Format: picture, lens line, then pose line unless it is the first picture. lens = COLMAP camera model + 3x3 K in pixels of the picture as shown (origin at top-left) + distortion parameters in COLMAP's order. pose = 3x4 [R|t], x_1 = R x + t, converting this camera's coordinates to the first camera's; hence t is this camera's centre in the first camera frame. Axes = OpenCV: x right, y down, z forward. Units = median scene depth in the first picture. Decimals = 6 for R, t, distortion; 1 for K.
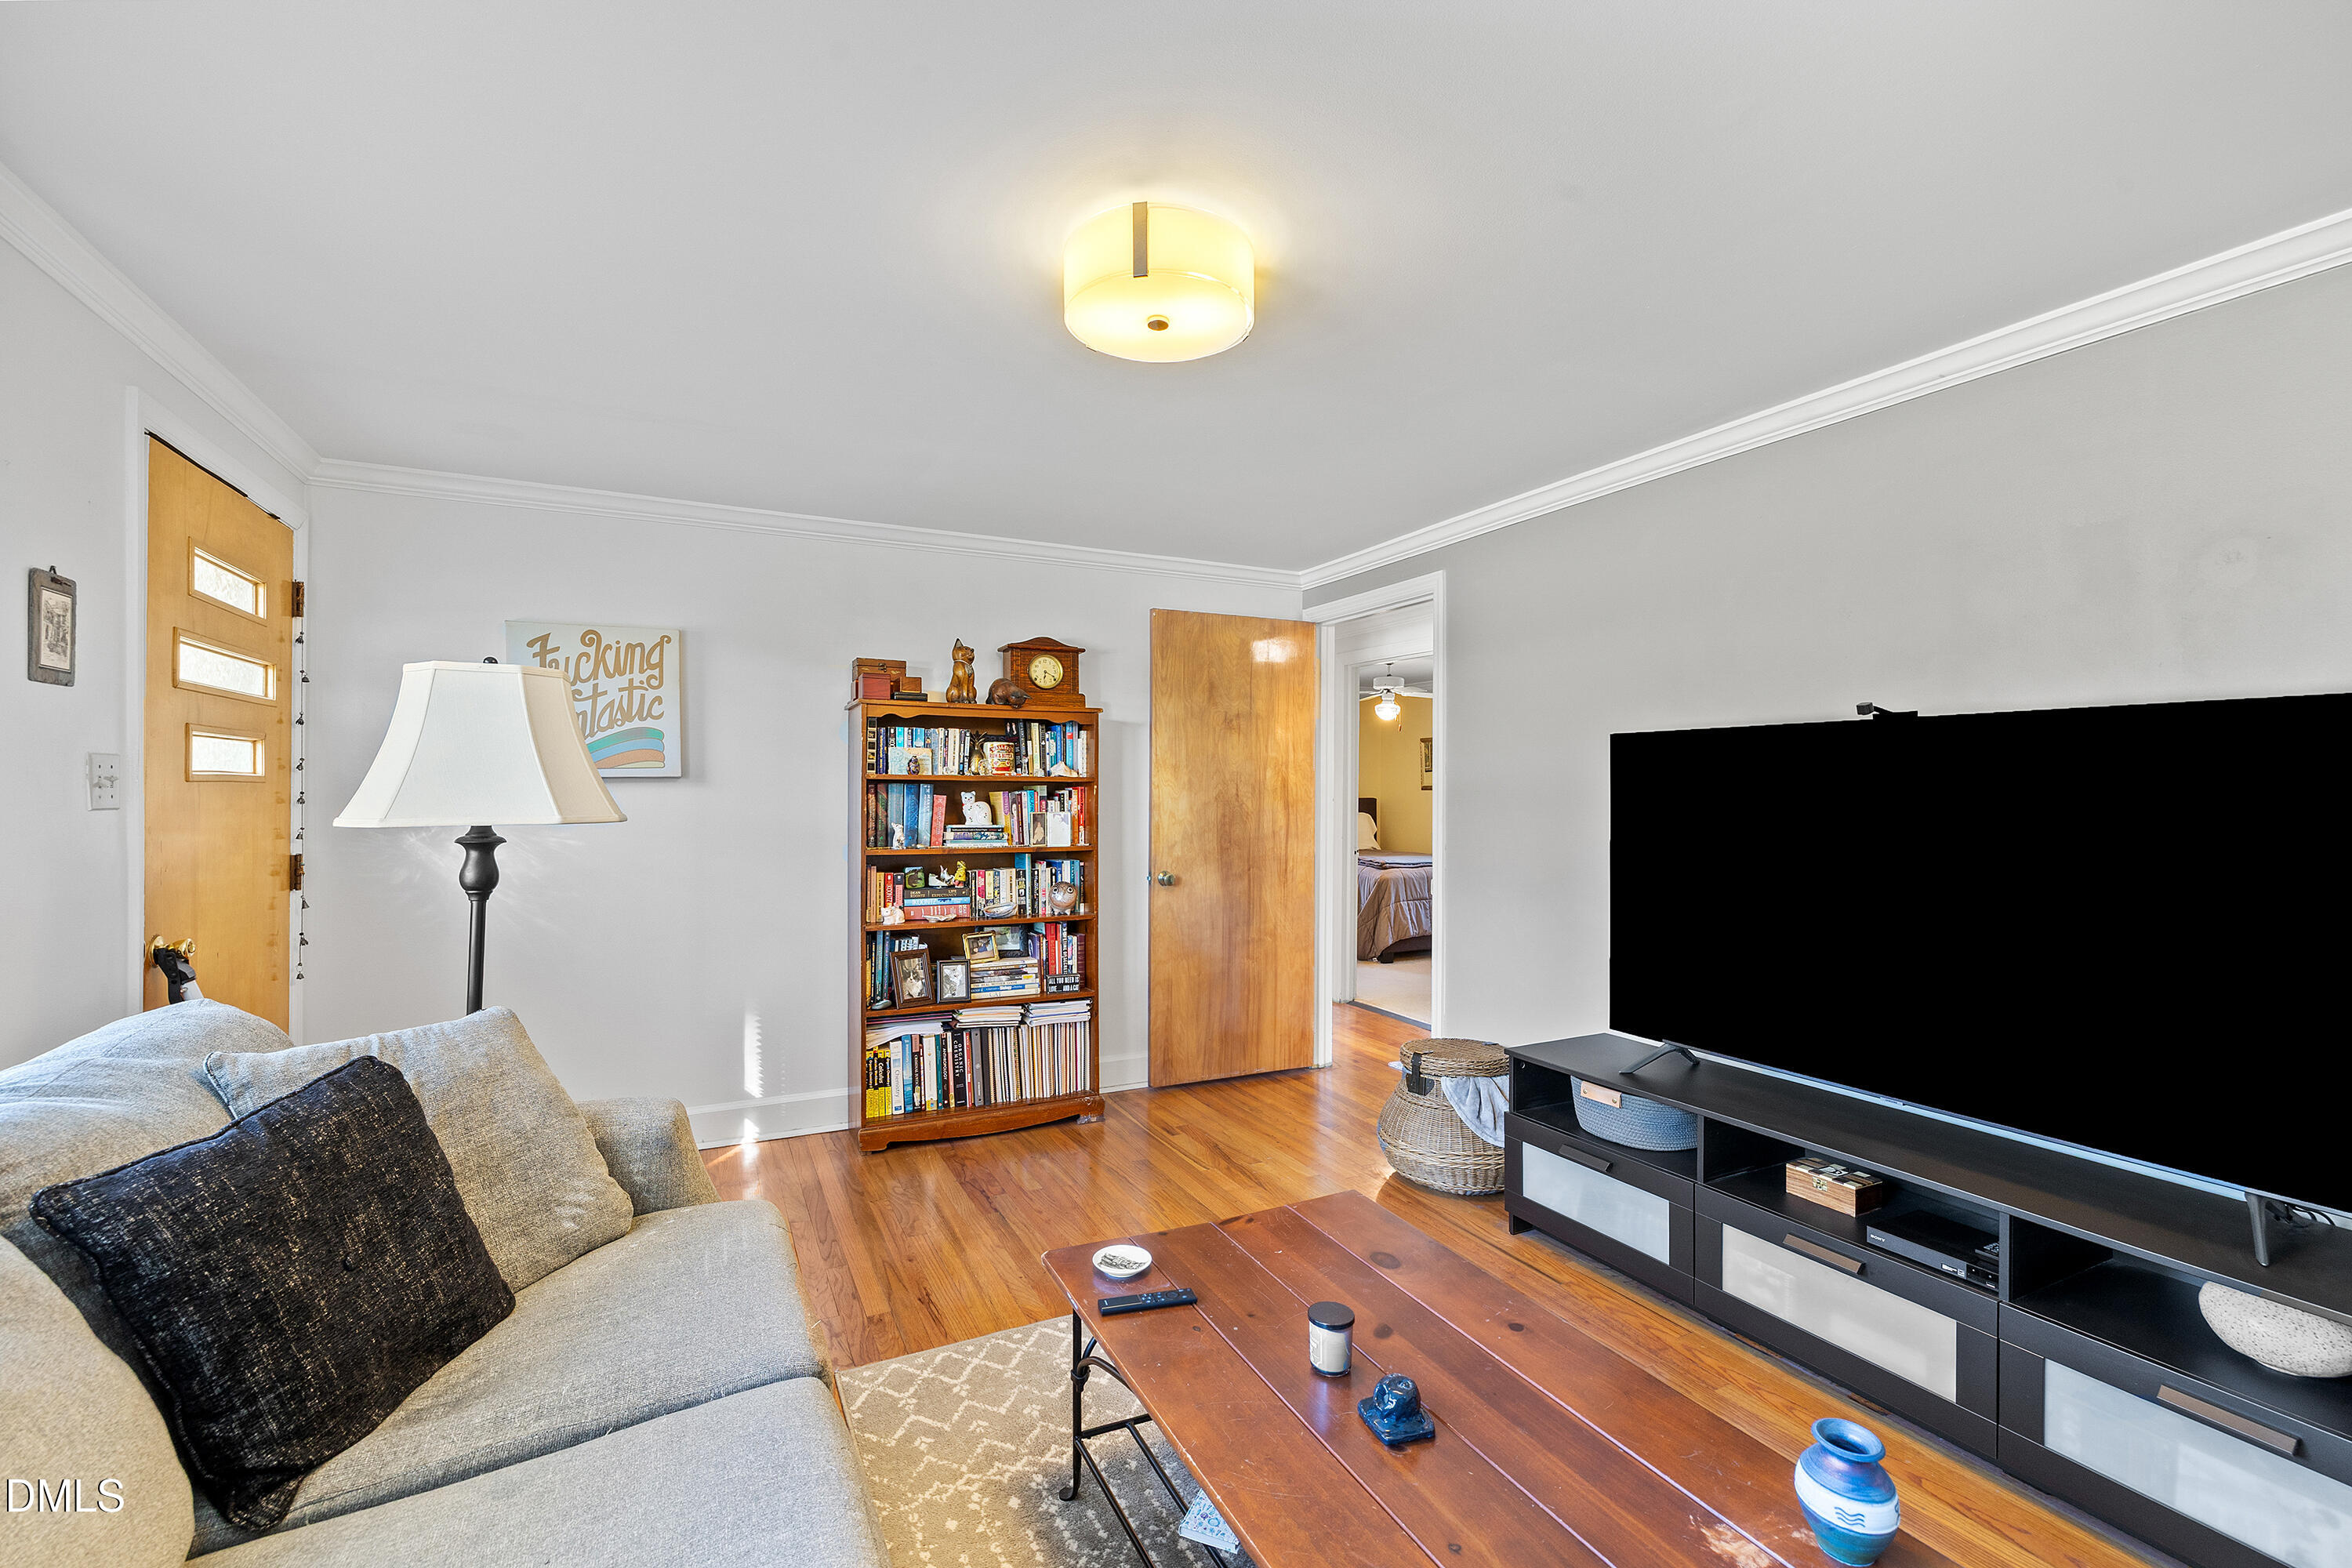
lens RADIAL K [[996.7, 0, 1165.6], [0, 996.7, 776.1], [0, 0, 1]] dist [0.002294, 0.000603]
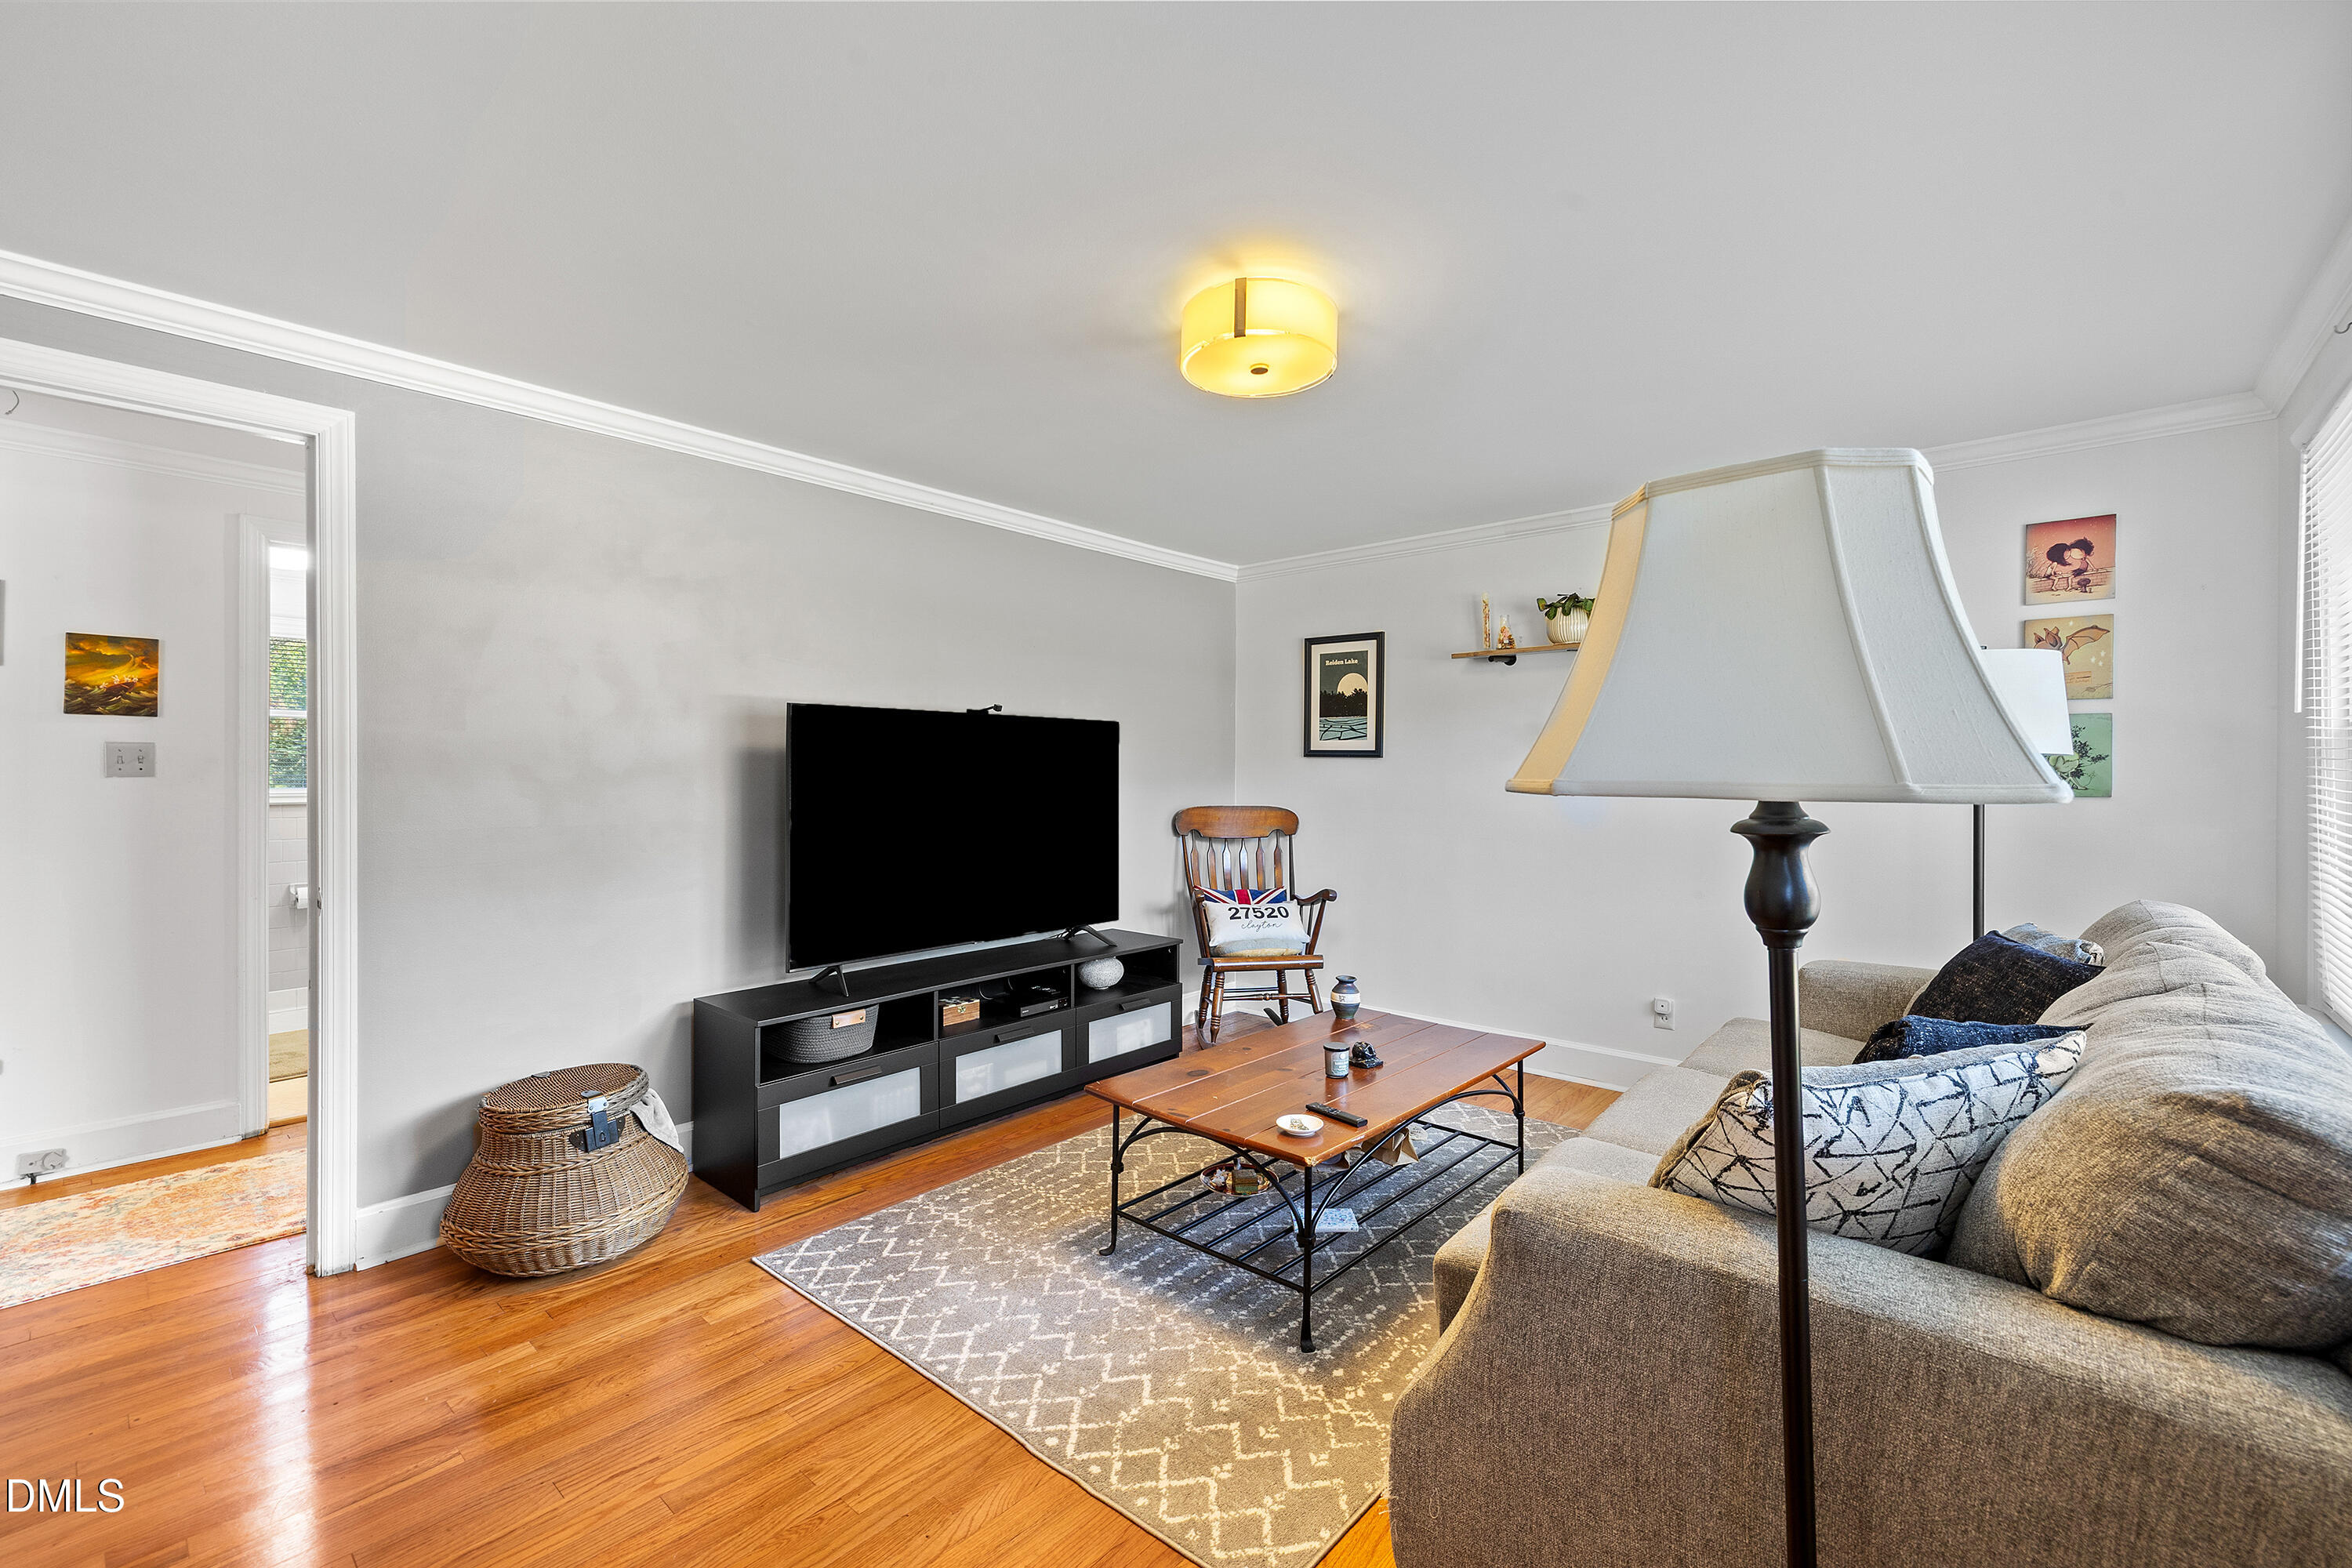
lens RADIAL K [[996.7, 0, 1165.6], [0, 996.7, 776.1], [0, 0, 1]] dist [0.002294, 0.000603]
pose [[-0.378094, -0.016721, 0.925616, -0.809709], [-0.016024, 0.999805, 0.011515, 0.018251], [-0.925629, -0.010478, -0.378288, 1.162272]]
